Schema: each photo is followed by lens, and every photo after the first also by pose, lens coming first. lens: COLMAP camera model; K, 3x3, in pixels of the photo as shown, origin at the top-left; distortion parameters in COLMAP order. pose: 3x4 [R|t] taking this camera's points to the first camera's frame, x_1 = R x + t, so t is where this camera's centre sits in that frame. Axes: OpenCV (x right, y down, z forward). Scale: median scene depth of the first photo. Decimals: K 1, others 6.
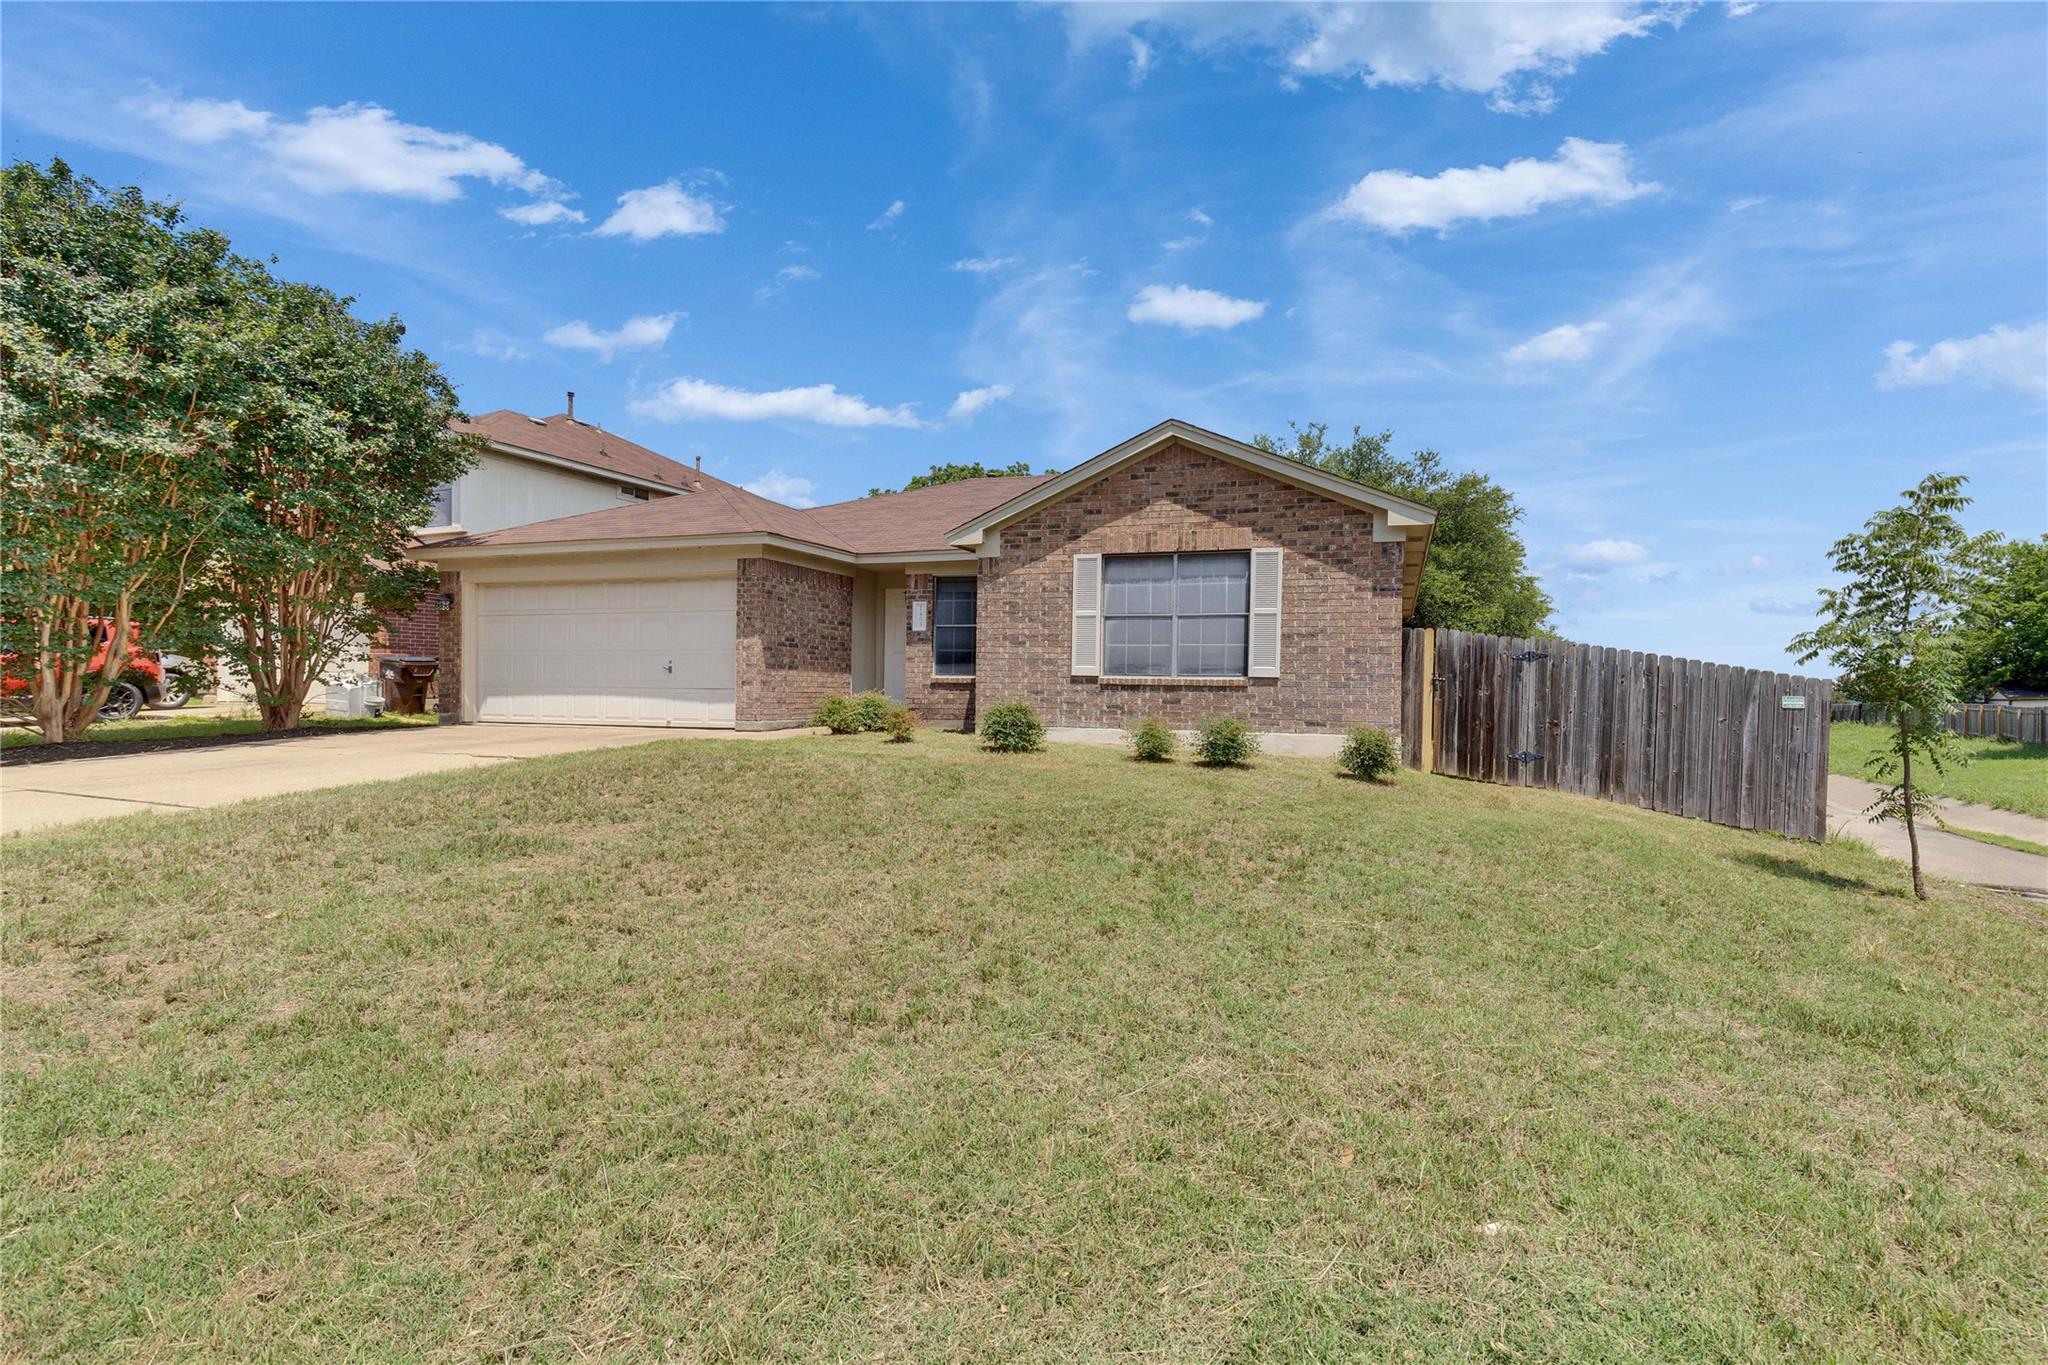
lens RADIAL K [[898.2, 0, 1024.0], [0, 898.2, 682.5], [0, 0, 1]] dist [0.009613, -0.000151]
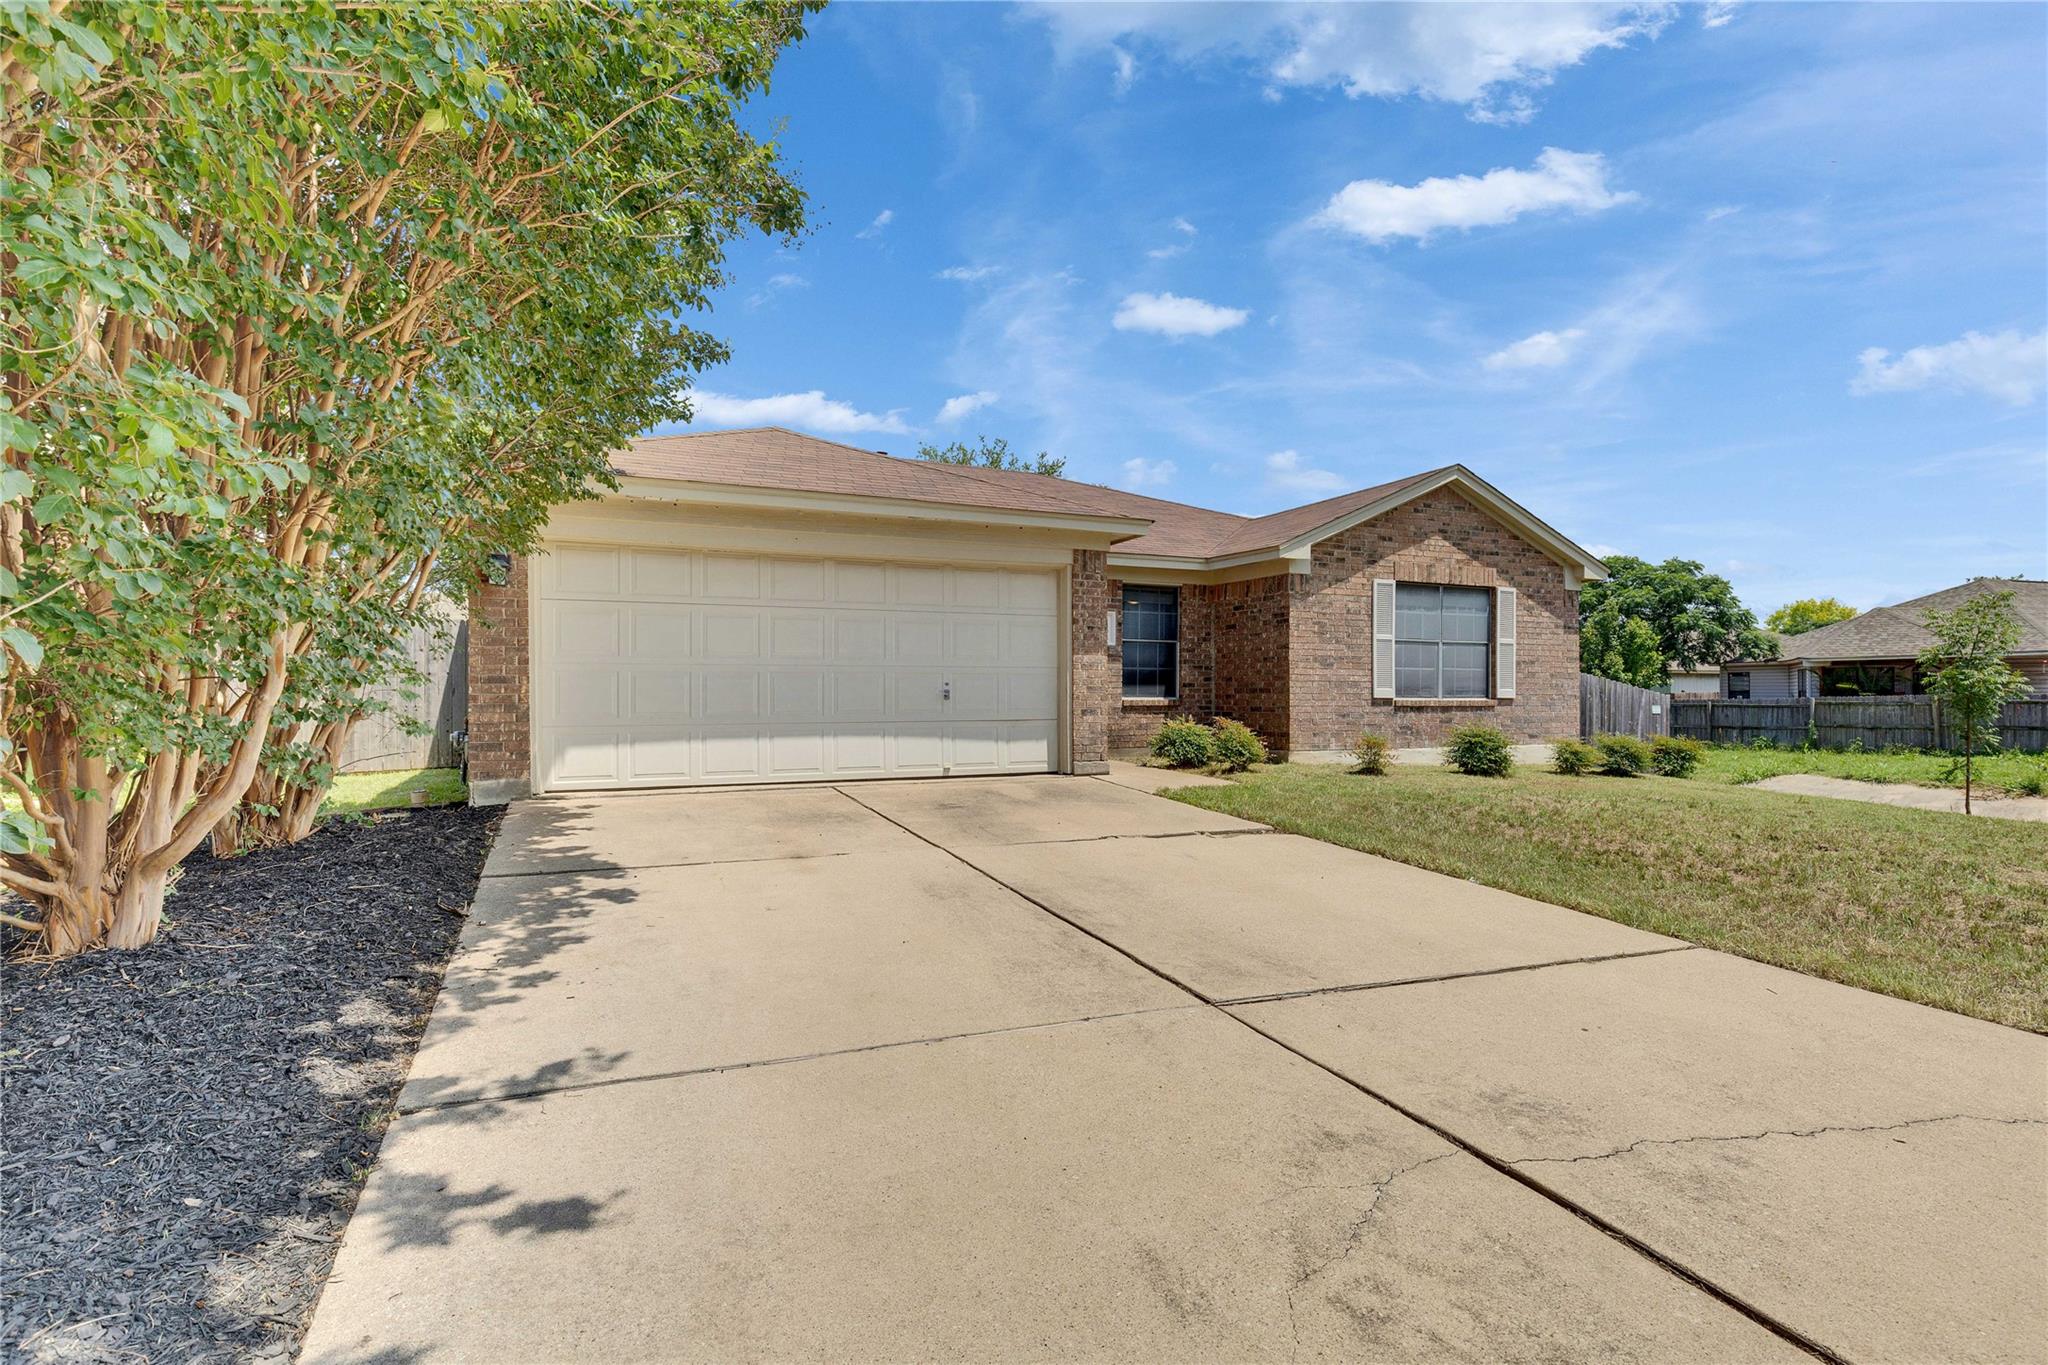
lens RADIAL K [[958.9, 0, 966.5], [0, 958.9, 688.2], [0, 0, 1]] dist [0.004539, -0.000096]
pose [[0.745559, -0.006963, 0.666403, -1.046709], [0.006110, 0.999975, 0.003612, -0.026512], [-0.666411, 0.001379, 0.745583, 0.516572]]
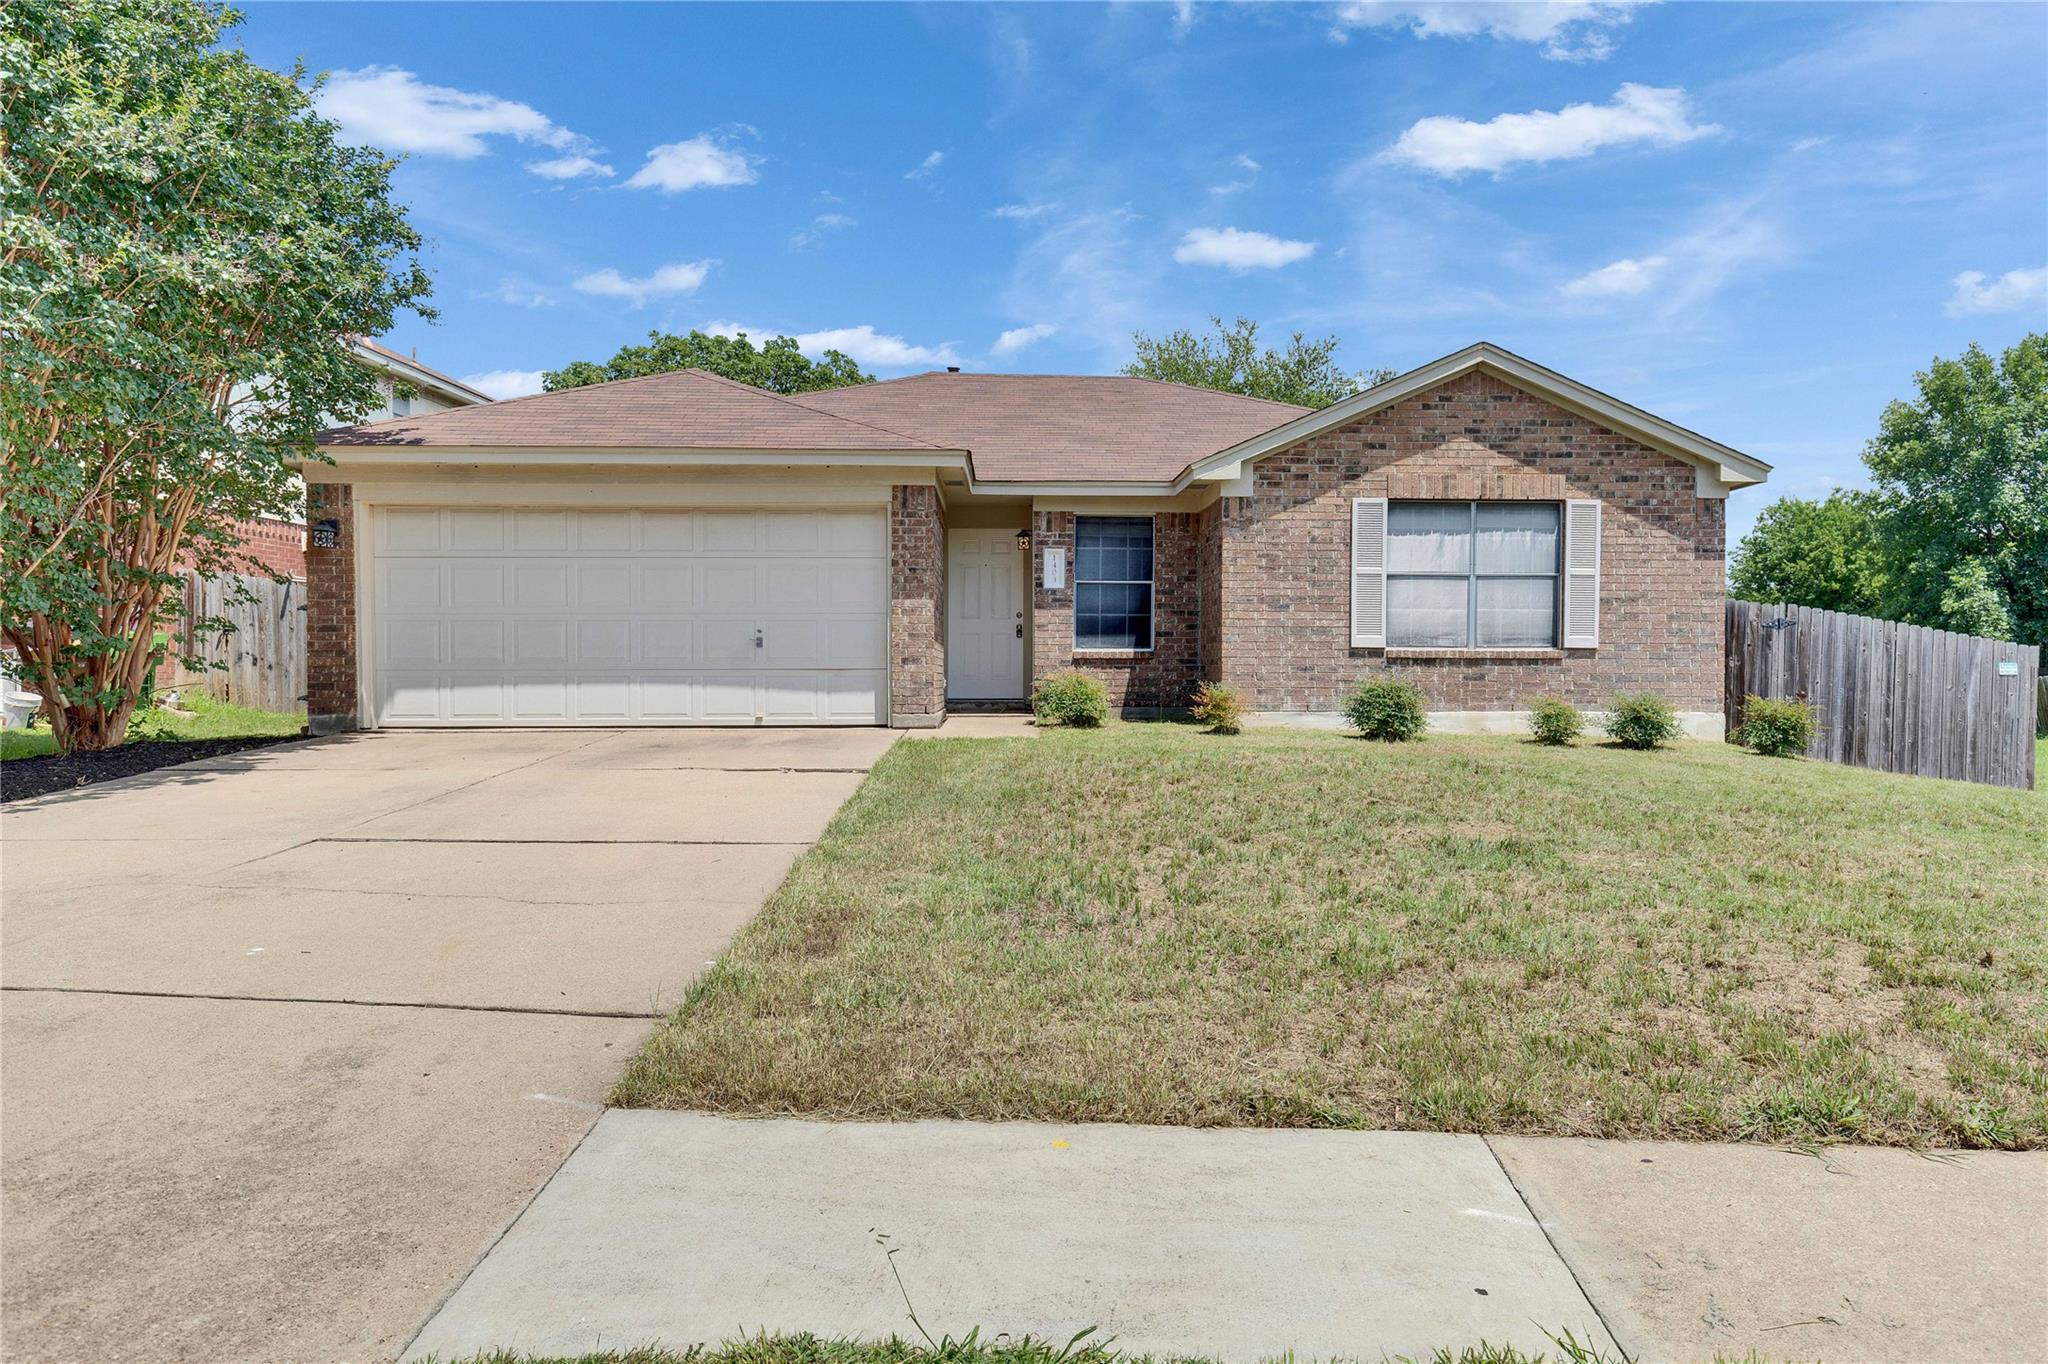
lens RADIAL K [[1322.5, 0, 1008.2], [0, 1322.5, 677.9], [0, 0, 1]] dist [0.013658, -0.001473]
pose [[0.935425, -0.014421, 0.353232, -0.681372], [0.008737, 0.999806, 0.017680, -0.004254], [-0.353418, -0.013452, 0.935369, -0.007297]]
